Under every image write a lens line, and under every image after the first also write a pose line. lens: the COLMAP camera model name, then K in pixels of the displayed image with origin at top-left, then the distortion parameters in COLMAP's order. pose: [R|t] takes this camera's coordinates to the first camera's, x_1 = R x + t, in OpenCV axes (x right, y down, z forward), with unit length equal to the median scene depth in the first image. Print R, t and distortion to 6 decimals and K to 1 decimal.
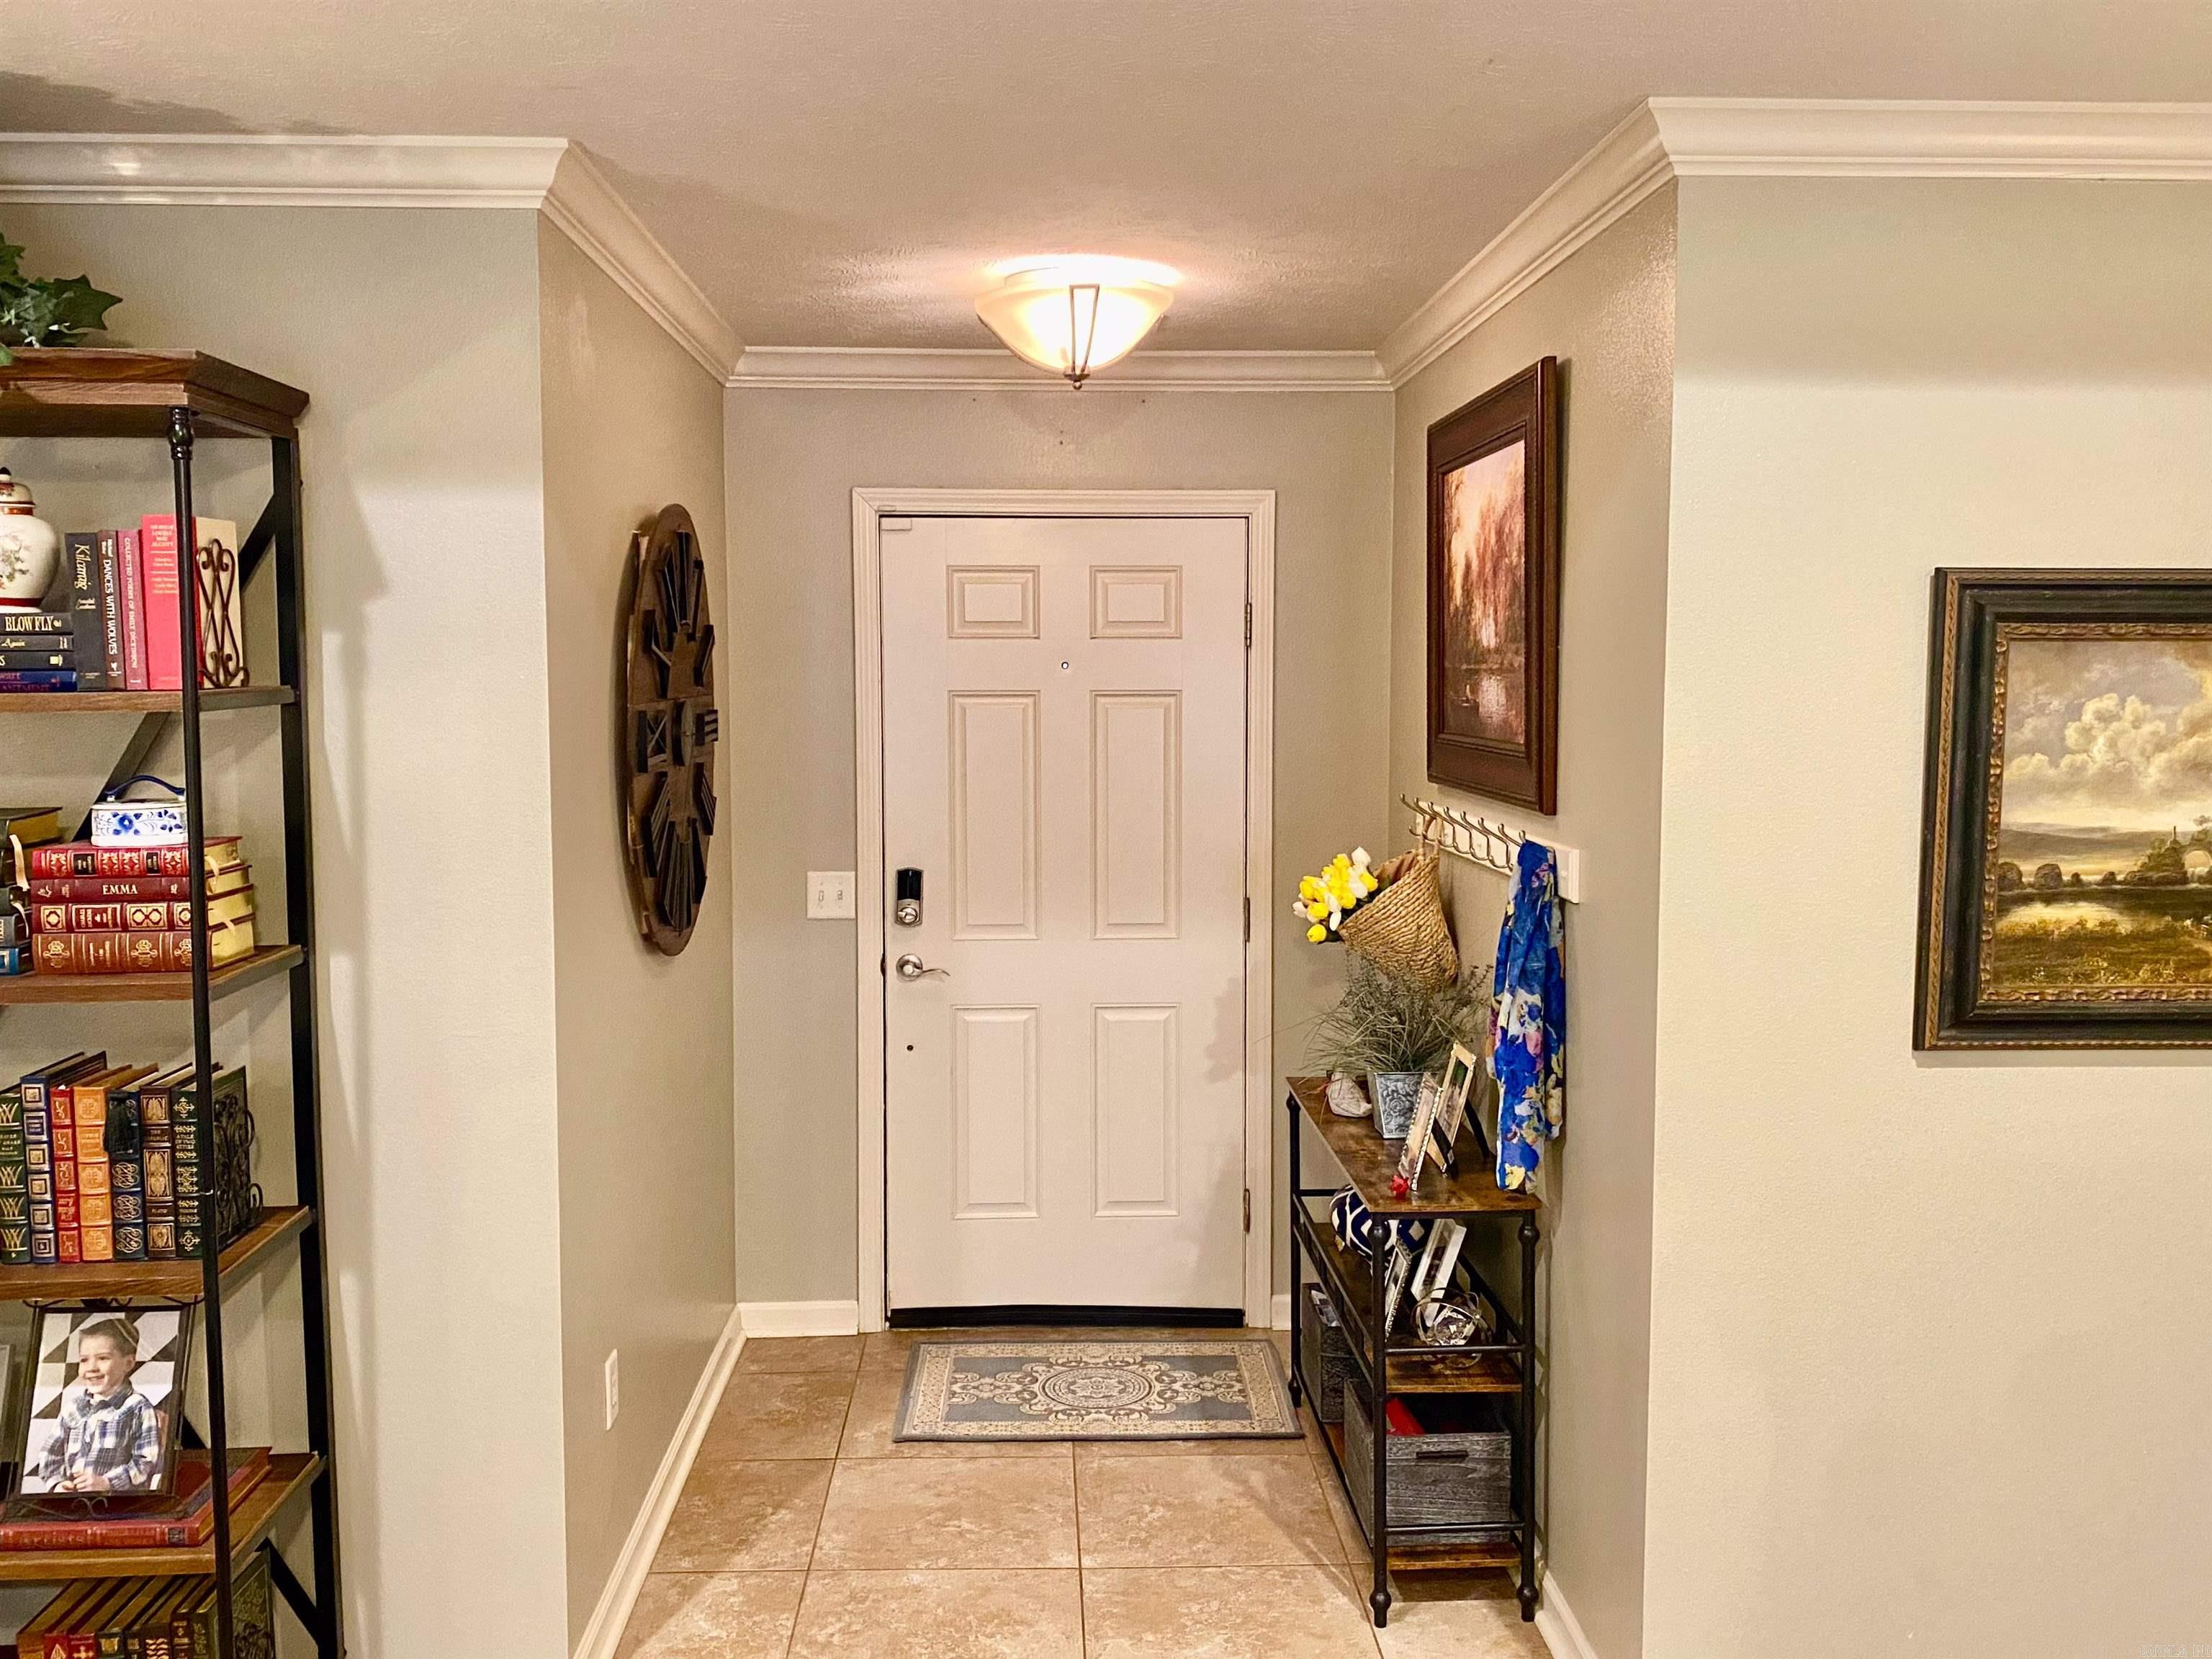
lens RADIAL K [[1900.8, 0, 1097.9], [0, 1900.8, 816.9], [0, 0, 1]] dist [0.002699, 0.003172]
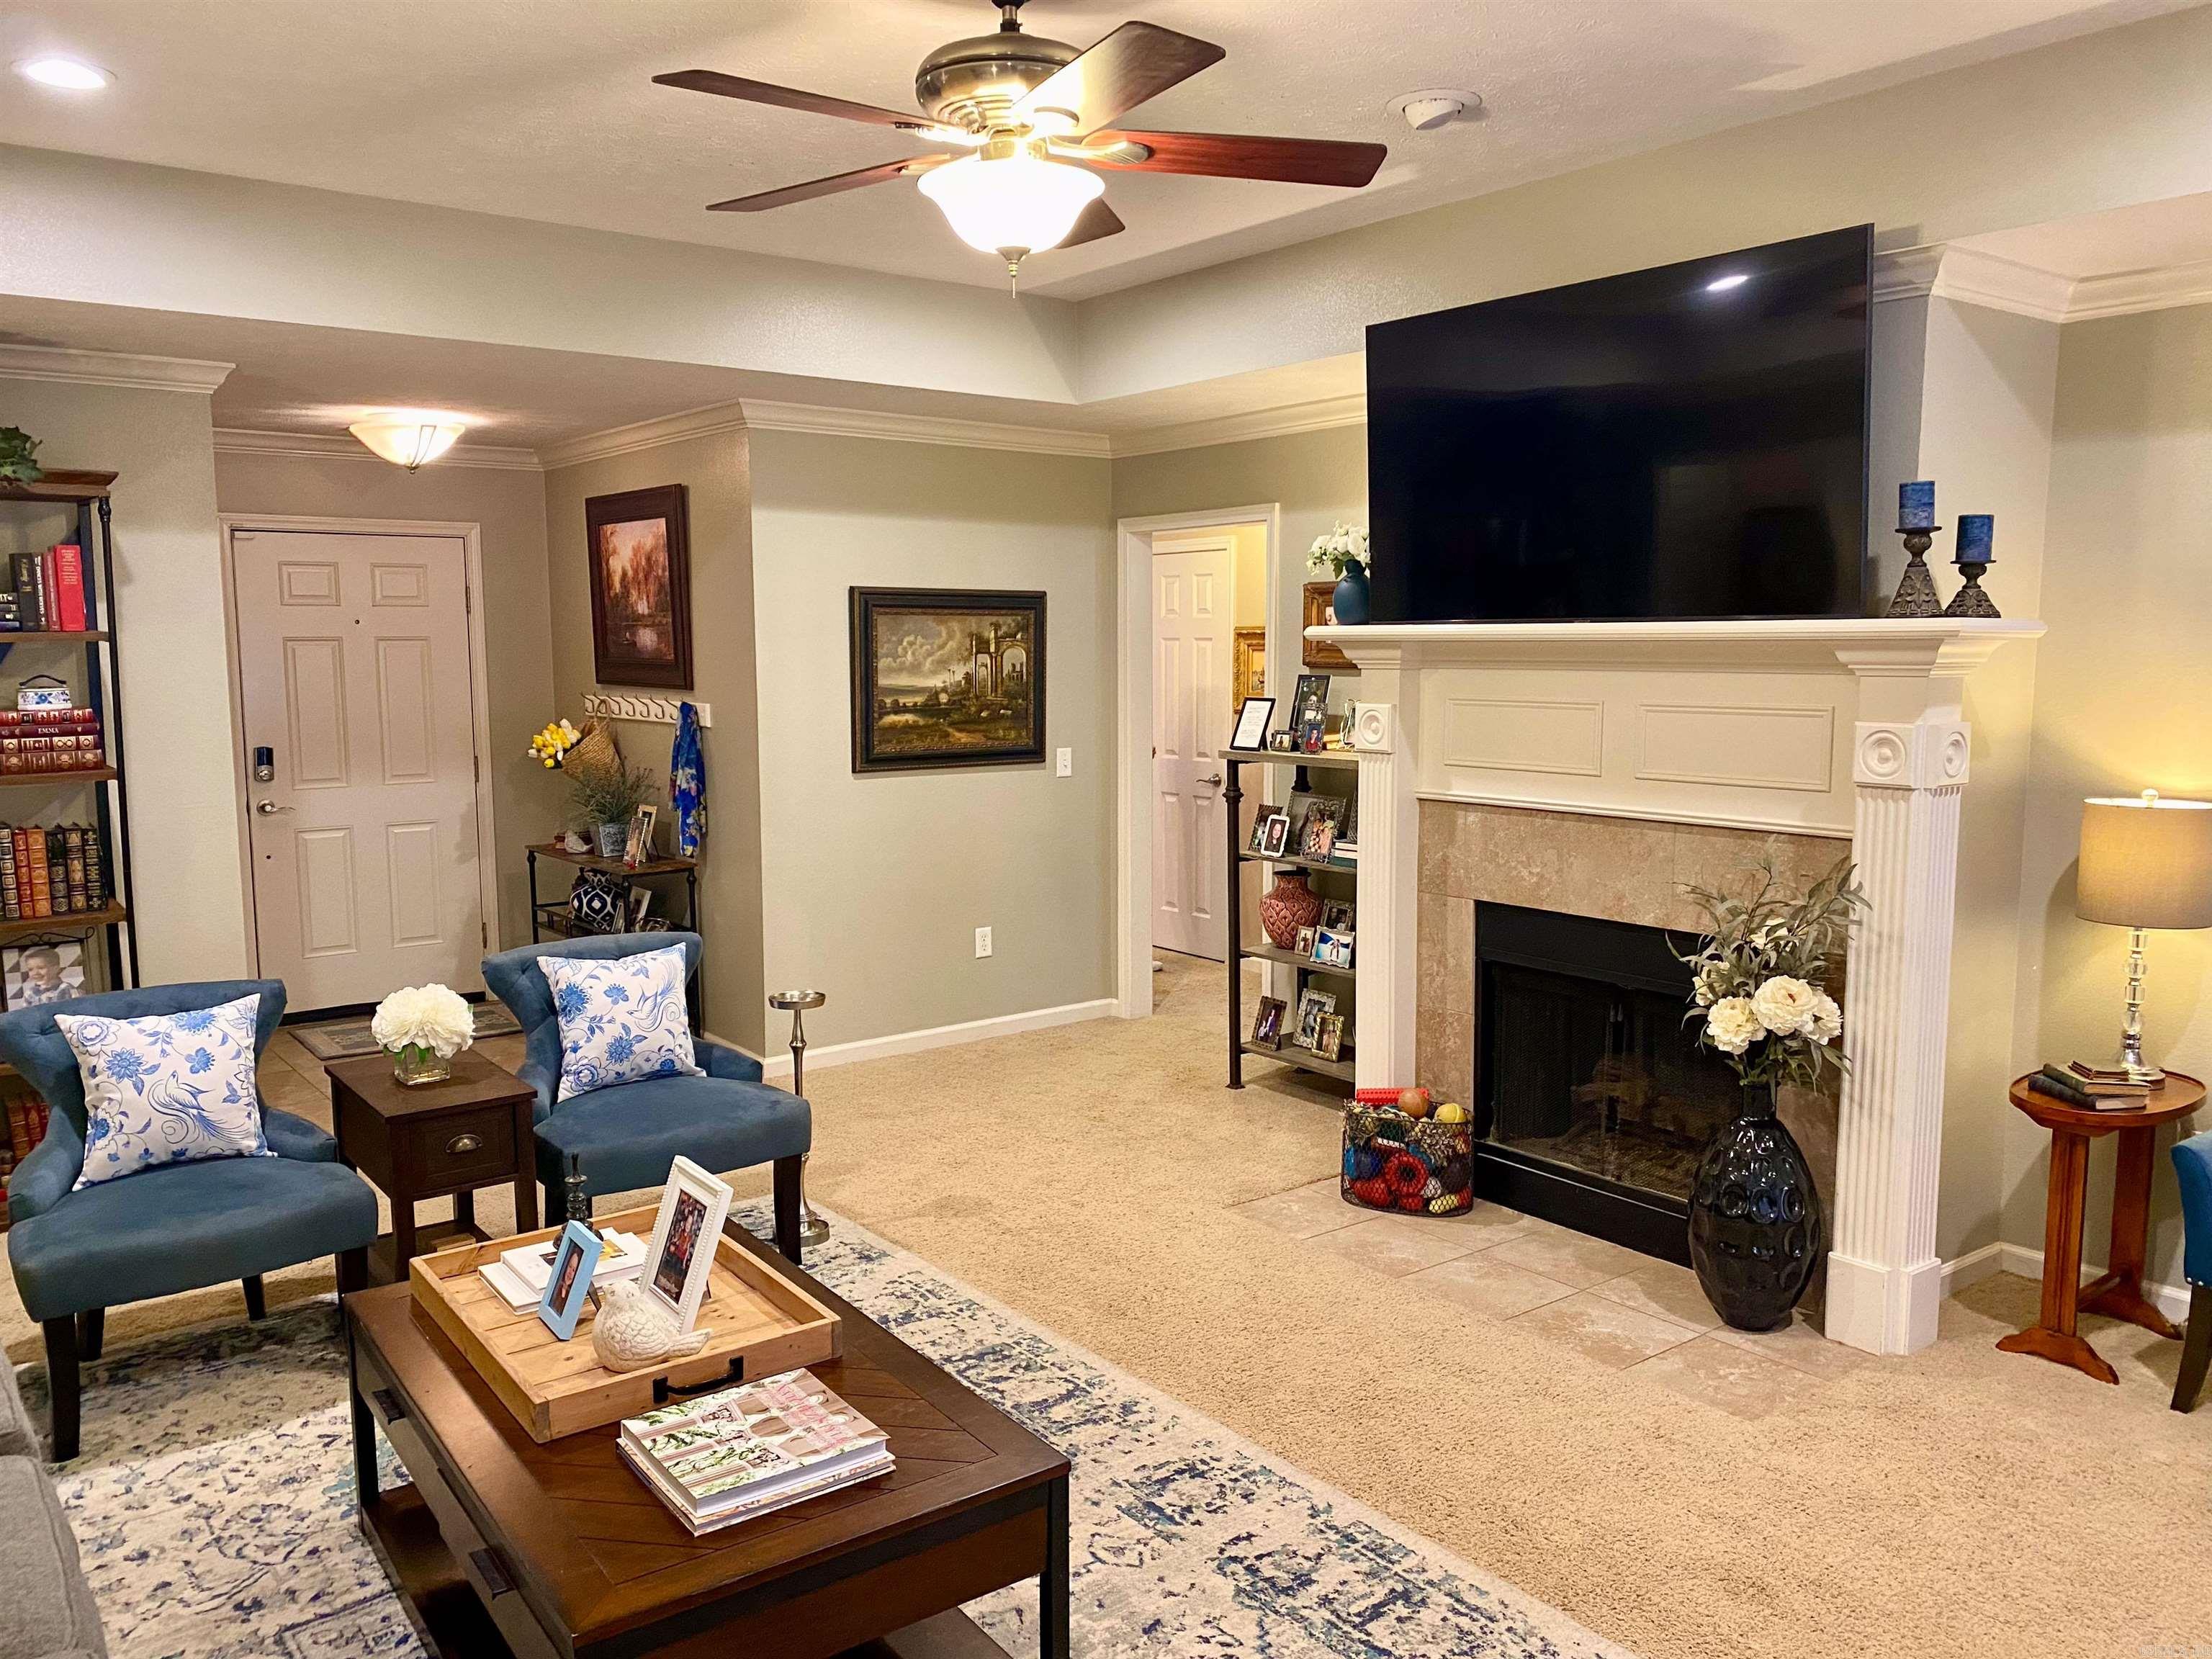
lens RADIAL K [[1668.6, 0, 1108.0], [0, 1668.6, 843.0], [0, 0, 1]] dist [0.045424, -0.036215]
pose [[0.813778, -0.073554, 0.576502, -0.591888], [0.045827, 0.996991, 0.062515, 0.089405], [-0.579366, -0.024454, 0.814701, -1.031676]]
